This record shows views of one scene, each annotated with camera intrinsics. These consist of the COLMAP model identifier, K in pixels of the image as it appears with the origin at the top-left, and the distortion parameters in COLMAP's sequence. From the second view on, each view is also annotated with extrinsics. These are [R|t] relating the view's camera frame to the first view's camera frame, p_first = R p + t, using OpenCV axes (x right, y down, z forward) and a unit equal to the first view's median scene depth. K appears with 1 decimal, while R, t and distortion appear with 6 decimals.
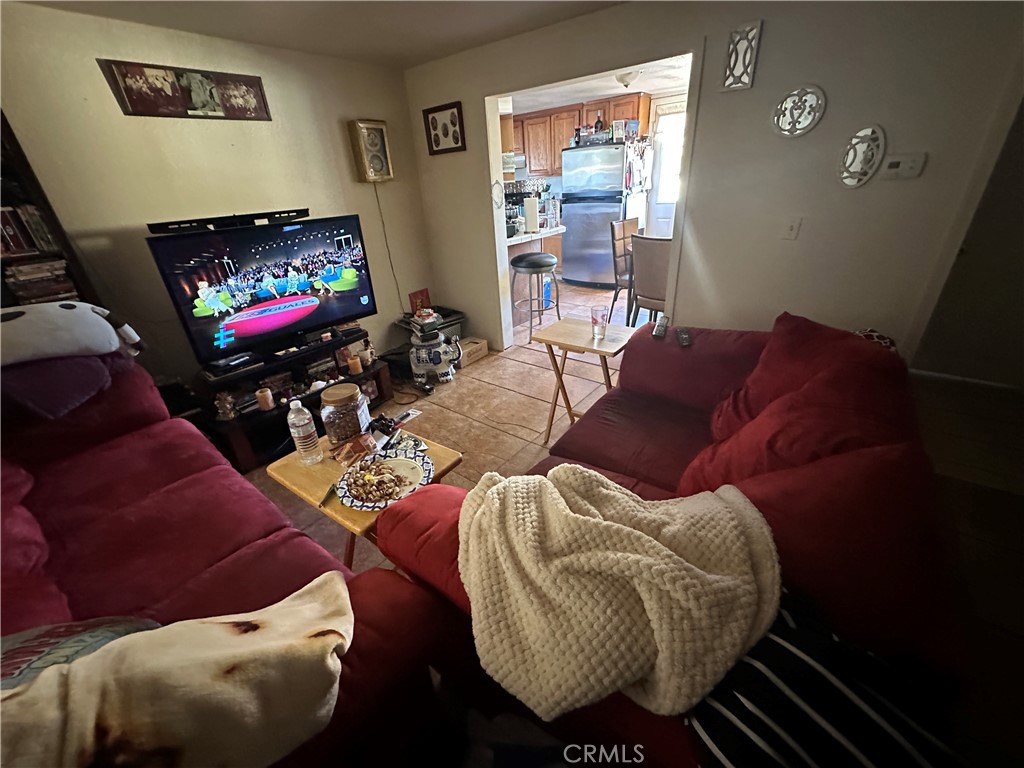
lens RADIAL K [[409.0, 0, 512.0], [0, 409.0, 384.0], [0, 0, 1]] dist [-0.001902, 0.000503]
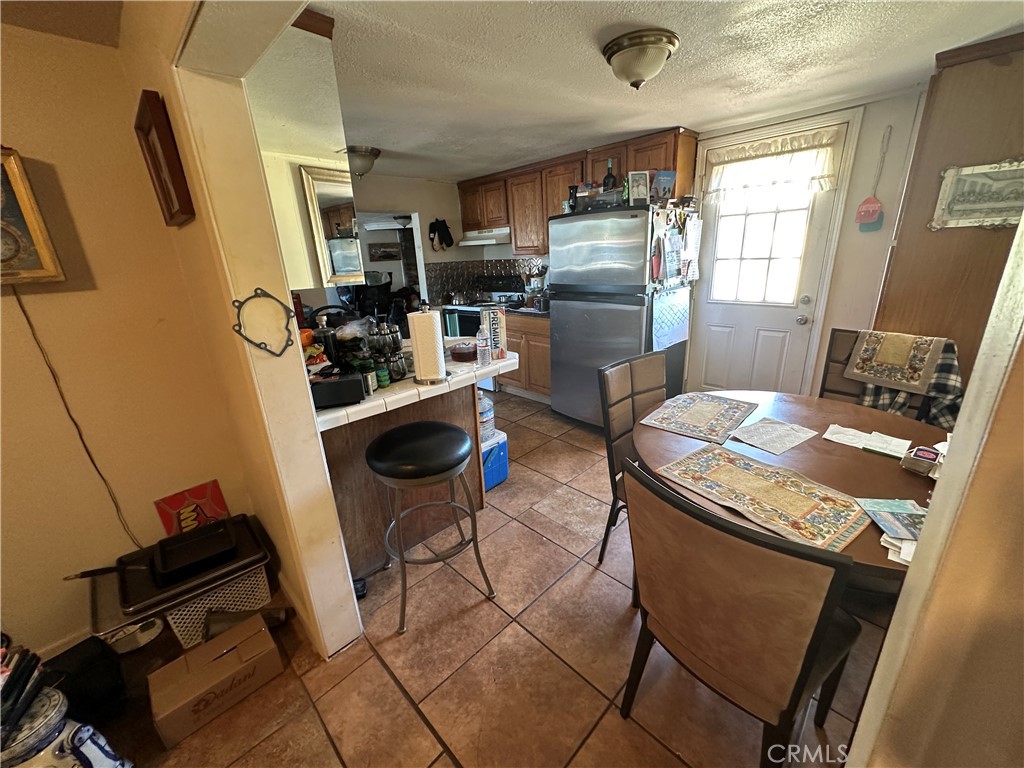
lens RADIAL K [[409.0, 0, 512.0], [0, 409.0, 384.0], [0, 0, 1]] dist [-0.001902, 0.000503]
pose [[0.992327, 0.047481, -0.114160, 0.168351], [-0.063087, 0.988527, -0.137235, -0.263224], [0.106334, 0.143384, 0.983938, 0.468176]]
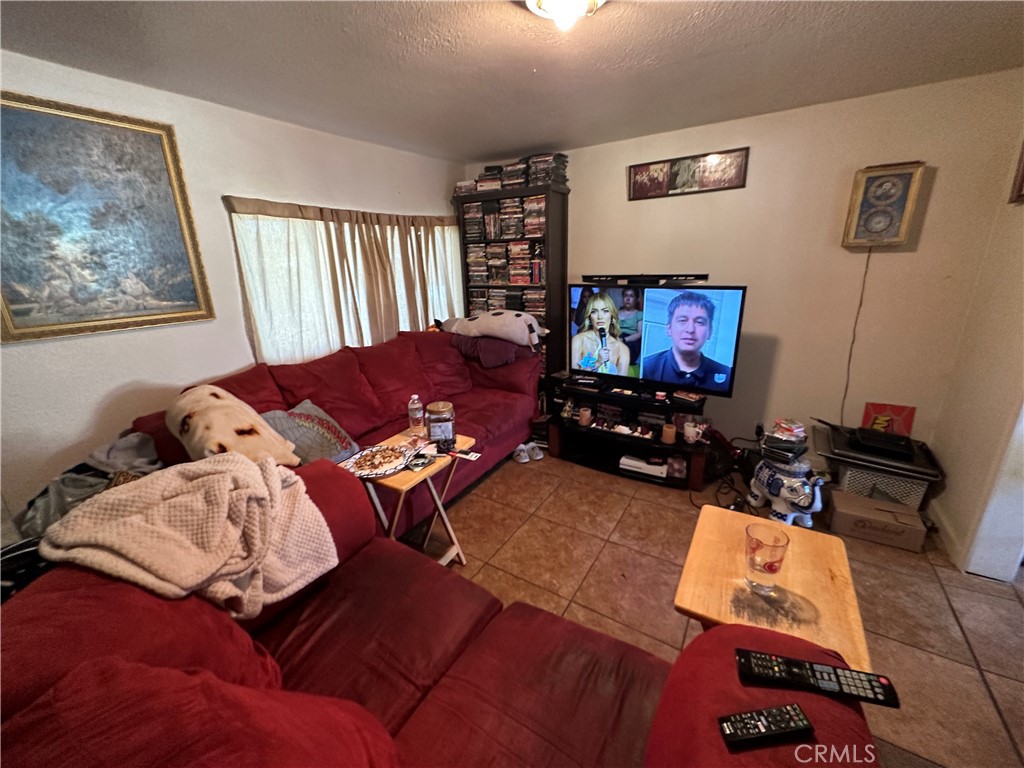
lens RADIAL K [[409.0, 0, 512.0], [0, 409.0, 384.0], [0, 0, 1]] dist [-0.001902, 0.000503]
pose [[0.109374, 0.342971, -0.932957, 0.253519], [-0.425627, 0.864348, 0.267851, -0.148520], [0.898265, 0.367795, 0.240515, 0.247904]]
